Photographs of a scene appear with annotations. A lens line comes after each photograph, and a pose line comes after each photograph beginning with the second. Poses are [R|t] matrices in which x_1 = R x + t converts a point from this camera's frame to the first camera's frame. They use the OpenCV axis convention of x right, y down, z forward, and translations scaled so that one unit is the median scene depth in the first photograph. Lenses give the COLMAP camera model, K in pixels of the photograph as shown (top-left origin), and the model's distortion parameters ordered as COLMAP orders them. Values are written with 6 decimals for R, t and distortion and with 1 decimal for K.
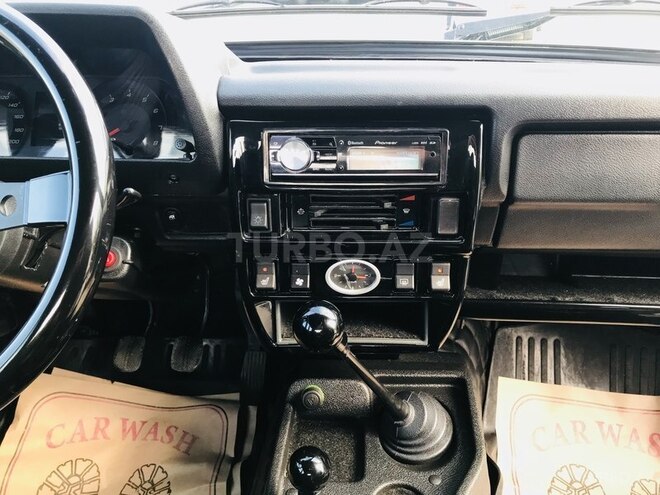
lens RADIAL K [[540.0, 0, 328.5], [0, 540.0, 245.3], [0, 0, 1]] dist [0.012421, 0.006705]
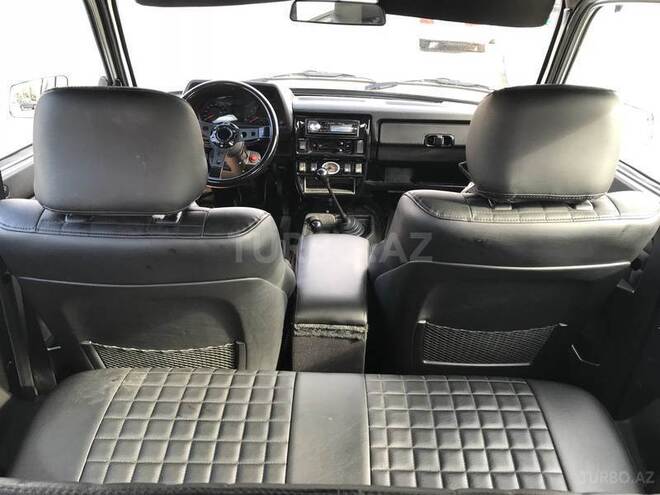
lens RADIAL K [[540.0, 0, 328.5], [0, 540.0, 245.3], [0, 0, 1]] dist [0.012421, 0.006705]
pose [[0.997626, 0.020652, 0.065697, -0.173830], [-0.021420, 0.999710, 0.011006, 0.504313], [-0.065450, -0.012387, 0.997779, -2.250253]]
